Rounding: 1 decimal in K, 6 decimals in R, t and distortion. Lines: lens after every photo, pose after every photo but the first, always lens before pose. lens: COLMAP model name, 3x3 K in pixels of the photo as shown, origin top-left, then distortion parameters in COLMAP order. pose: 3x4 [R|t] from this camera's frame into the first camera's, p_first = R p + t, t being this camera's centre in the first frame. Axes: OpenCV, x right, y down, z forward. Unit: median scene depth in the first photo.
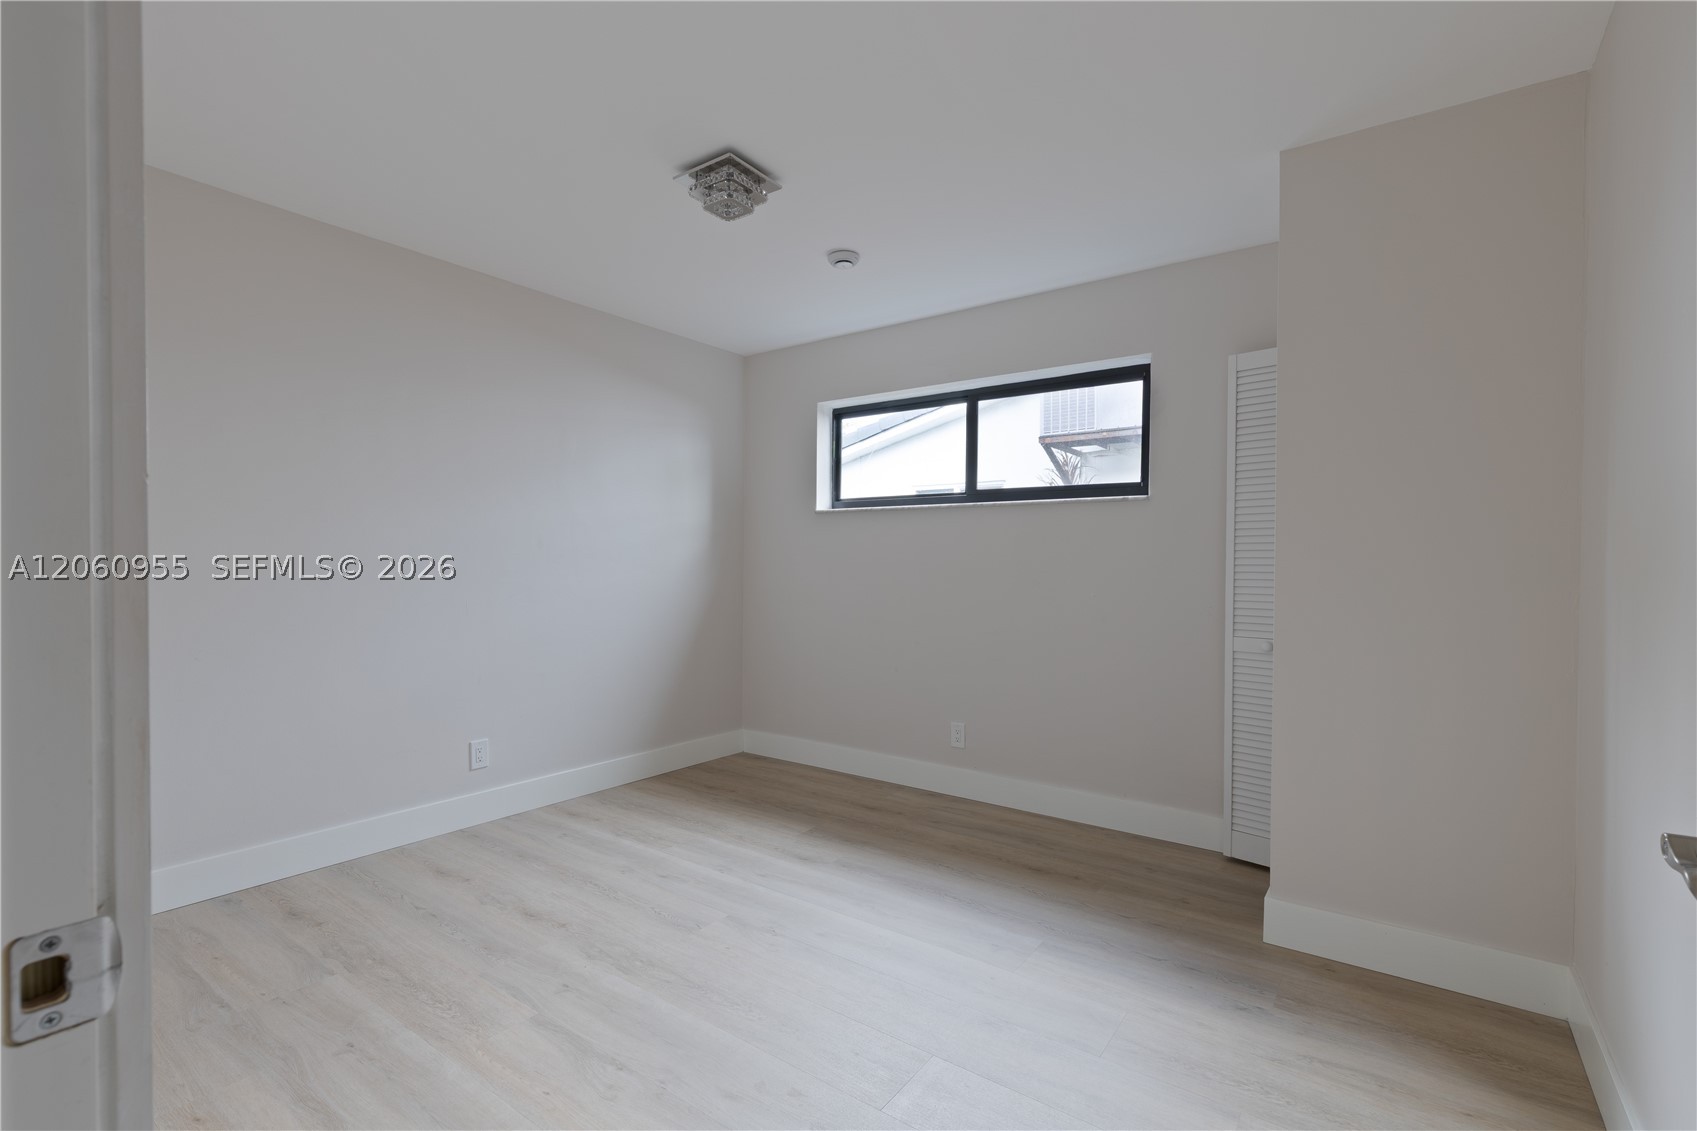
lens RADIAL K [[772.5, 0, 848.1], [0, 772.5, 567.0], [0, 0, 1]] dist [-0.000562, 0.000081]
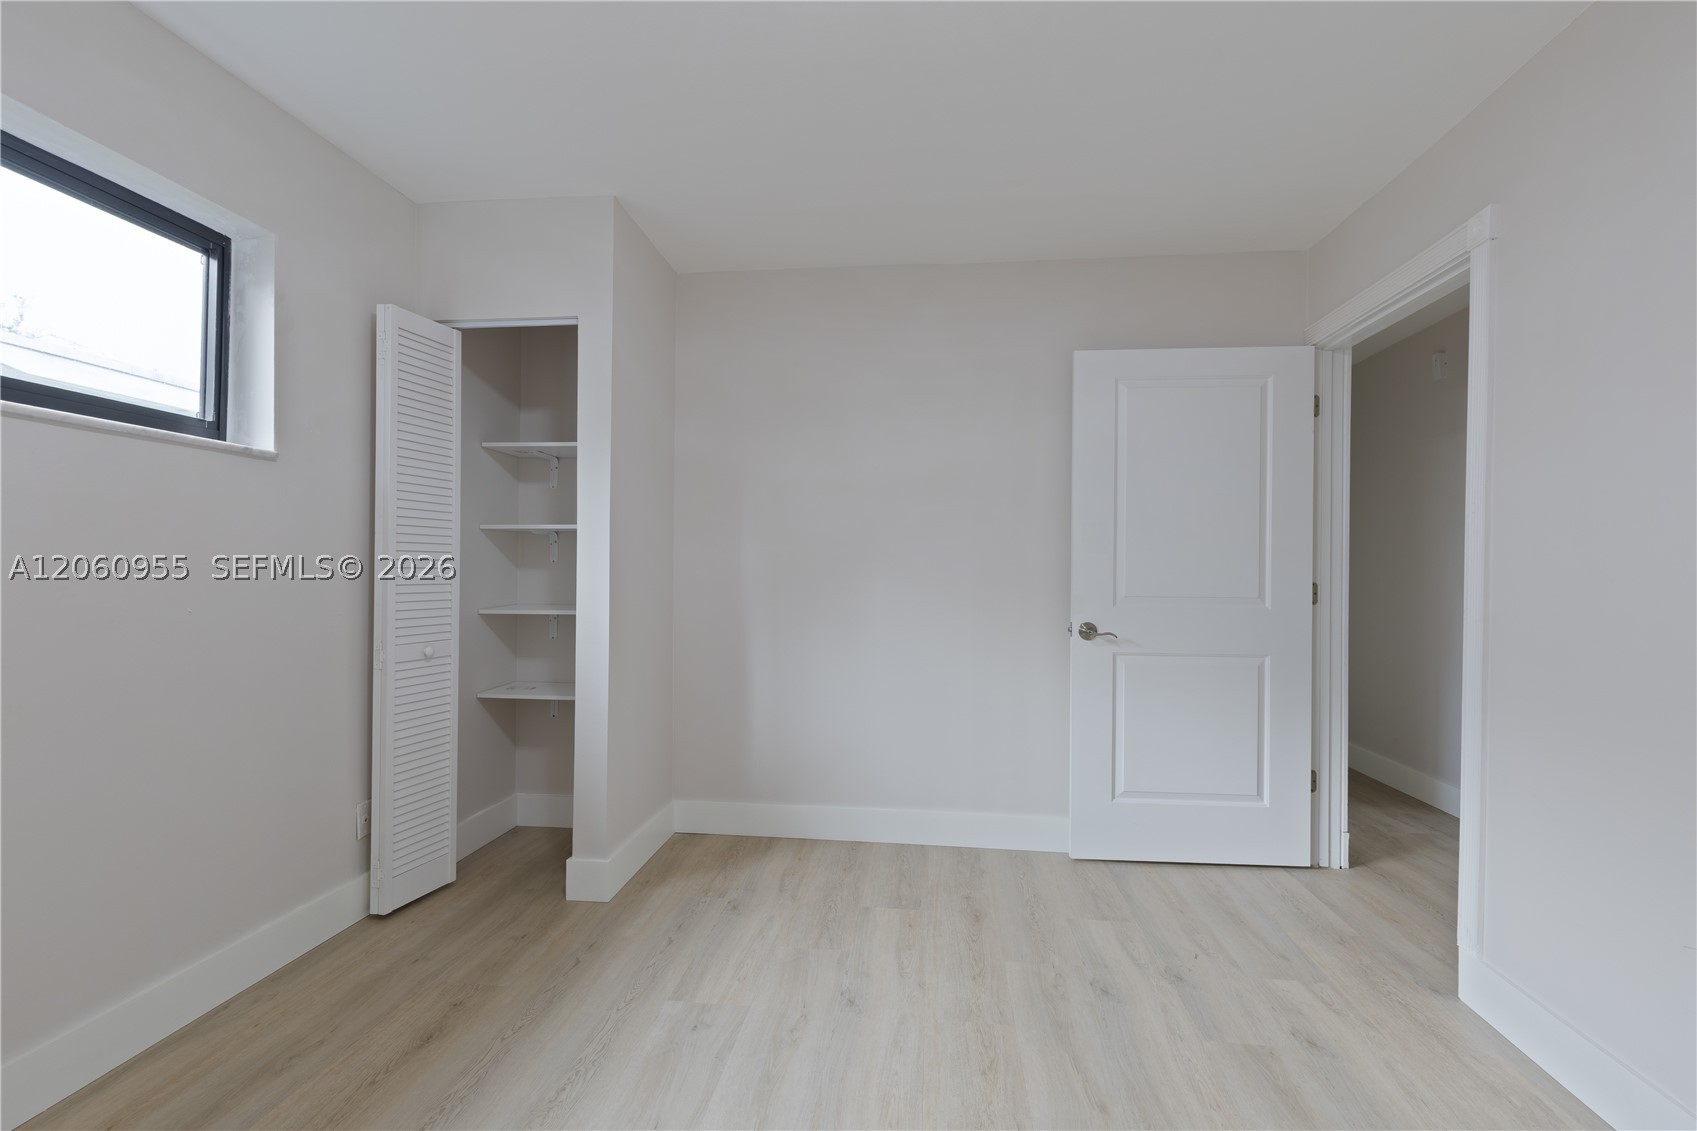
lens RADIAL K [[772.5, 0, 848.0], [0, 772.5, 564.1], [0, 0, 1]] dist [-0.000562, 0.000081]
pose [[-0.498087, -0.007571, 0.867094, -0.527244], [-0.006982, 0.999964, 0.004721, -0.005886], [-0.867099, -0.003702, -0.498122, 1.121787]]
